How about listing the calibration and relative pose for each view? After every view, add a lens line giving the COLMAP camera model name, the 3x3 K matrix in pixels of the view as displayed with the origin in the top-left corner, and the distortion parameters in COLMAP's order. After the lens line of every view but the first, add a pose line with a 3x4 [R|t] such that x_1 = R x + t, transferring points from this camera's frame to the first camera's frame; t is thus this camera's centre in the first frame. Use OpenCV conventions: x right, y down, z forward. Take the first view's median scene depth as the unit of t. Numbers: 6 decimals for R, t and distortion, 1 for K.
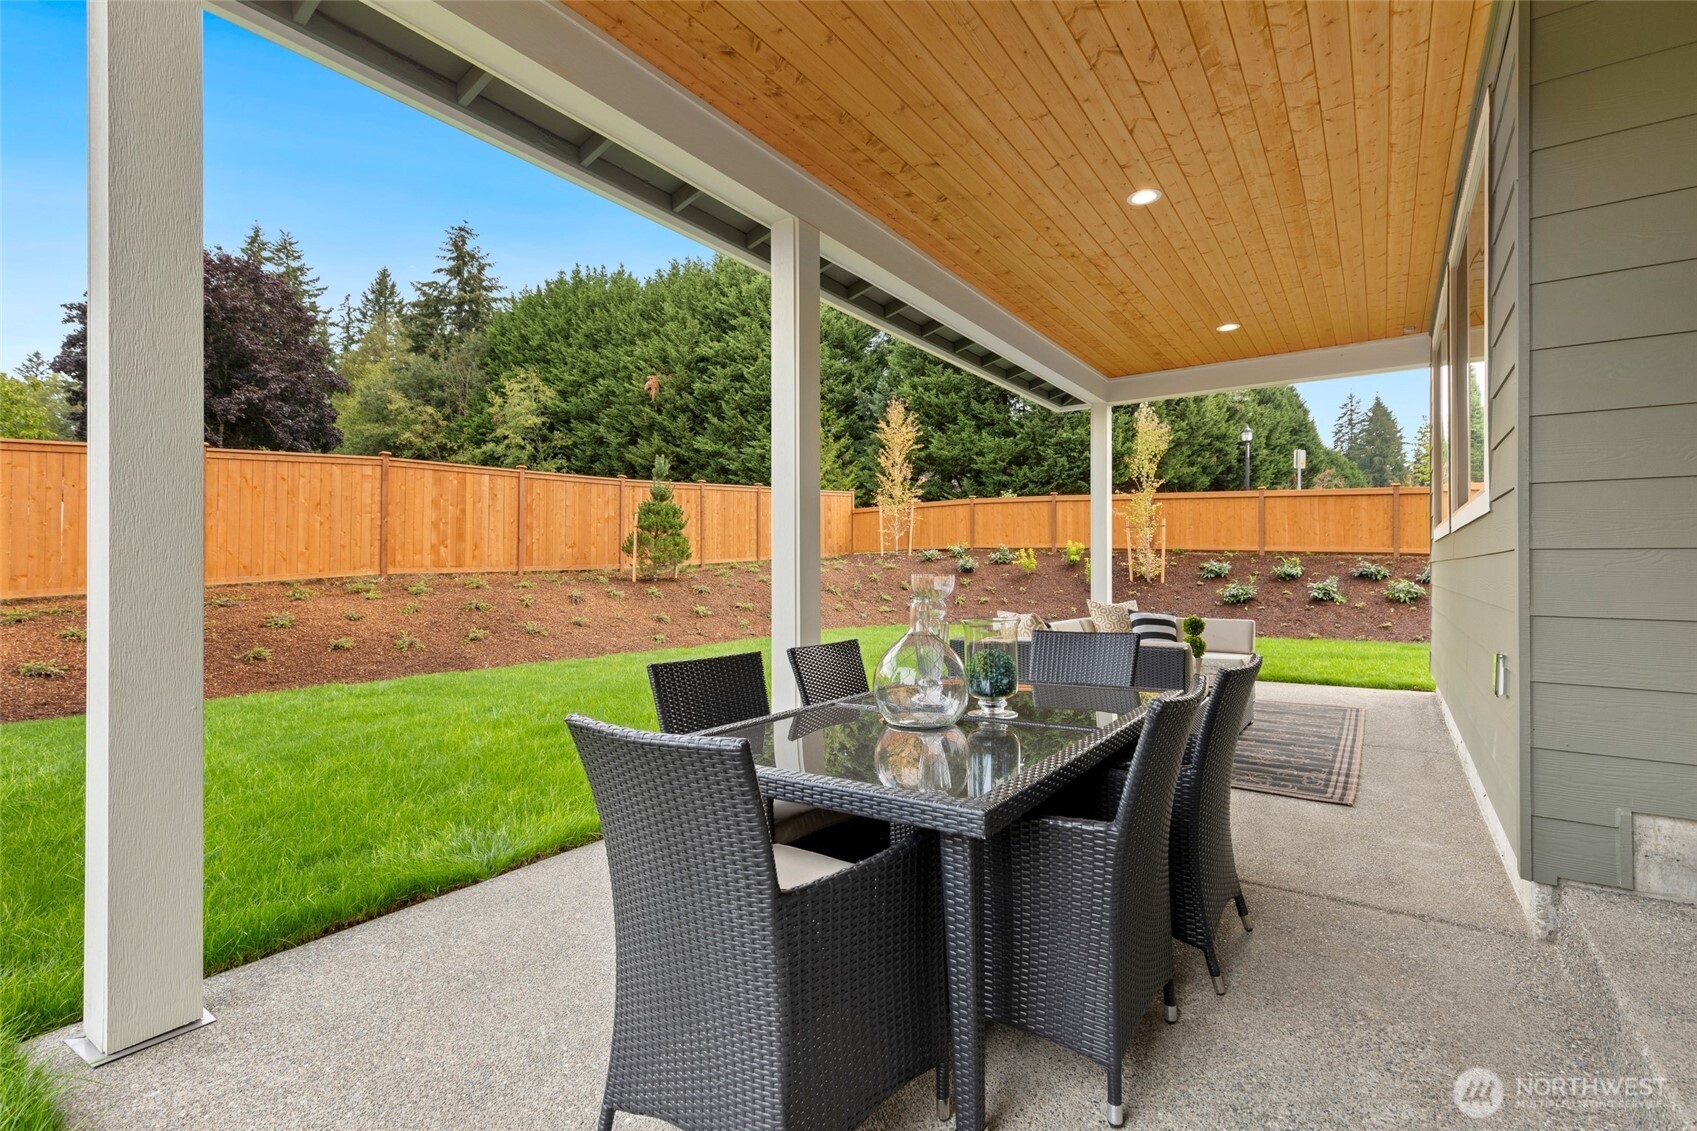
lens RADIAL K [[763.1, 0, 847.6], [0, 763.1, 565.3], [0, 0, 1]] dist [0.004017, 0.000256]
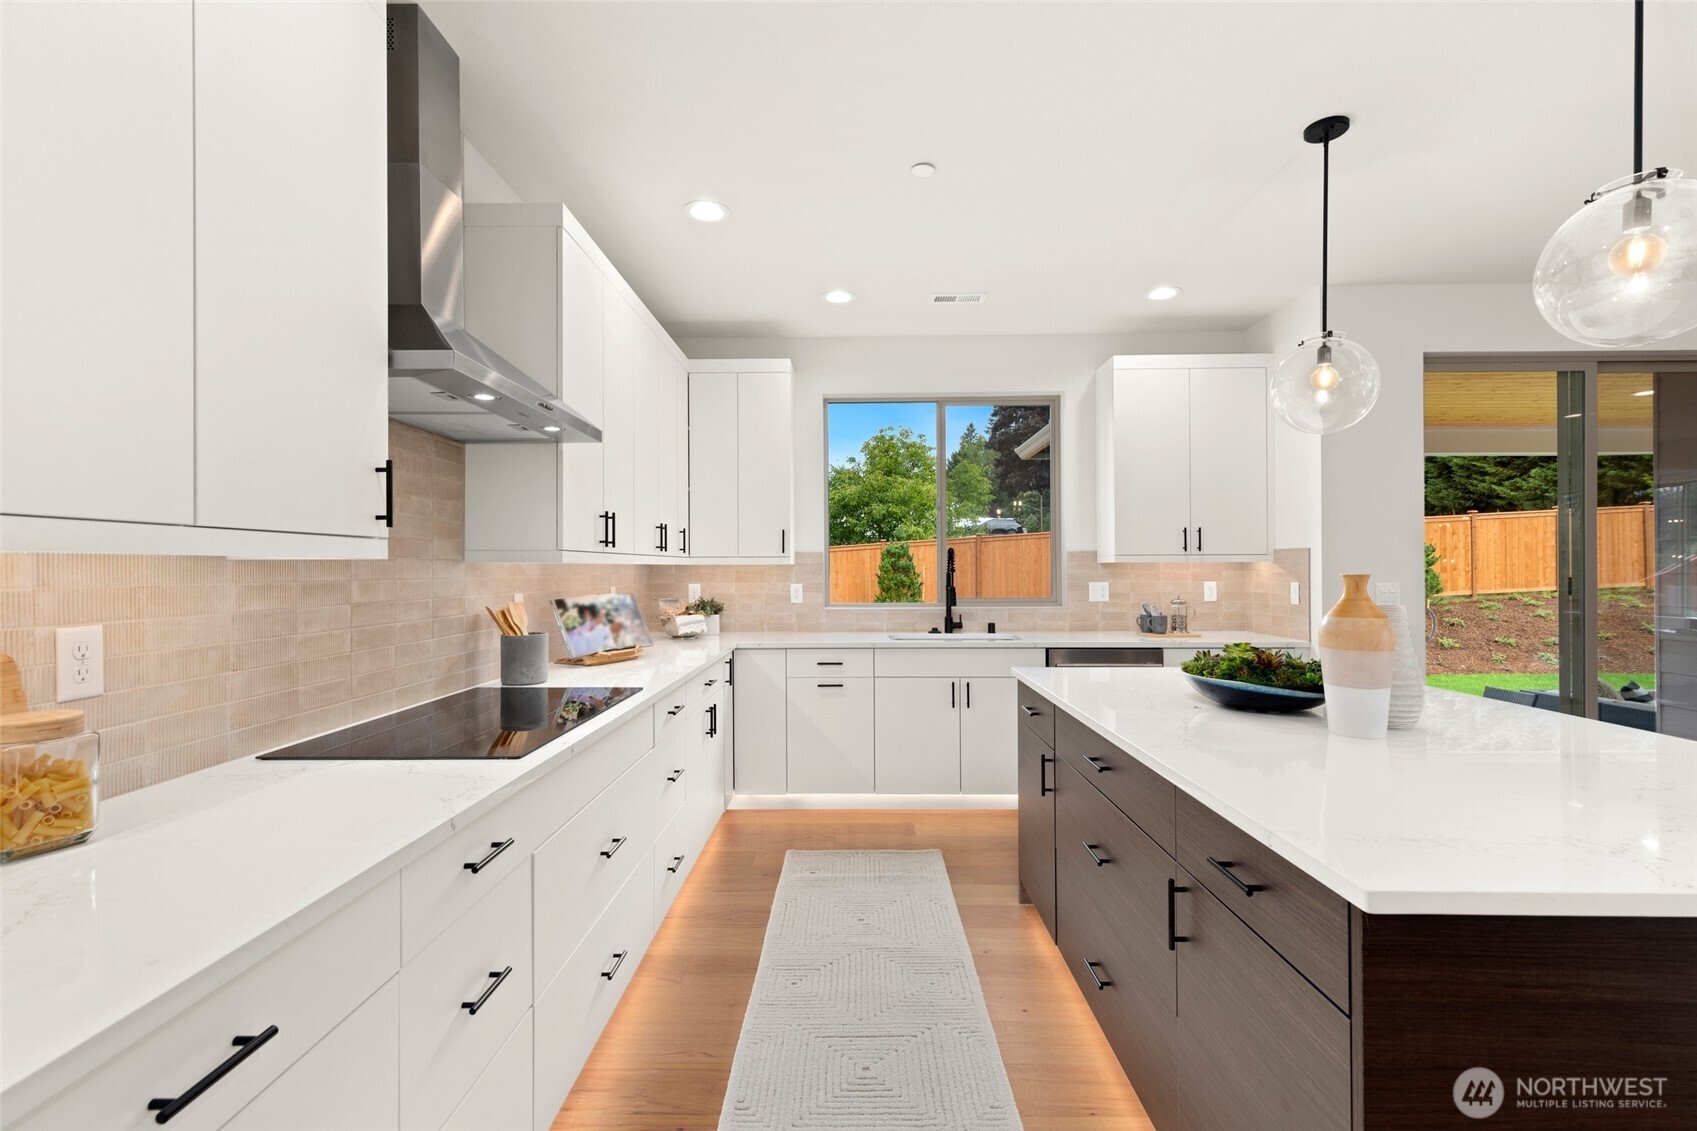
lens RADIAL K [[763.1, 0, 848.4], [0, 763.1, 567.6], [0, 0, 1]] dist [0.004017, 0.000256]
pose [[0.567944, -0.001603, -0.823066, 0.202039], [0.002059, 0.999998, -0.000526, -0.044825], [0.823065, -0.001396, 0.567946, -0.289801]]
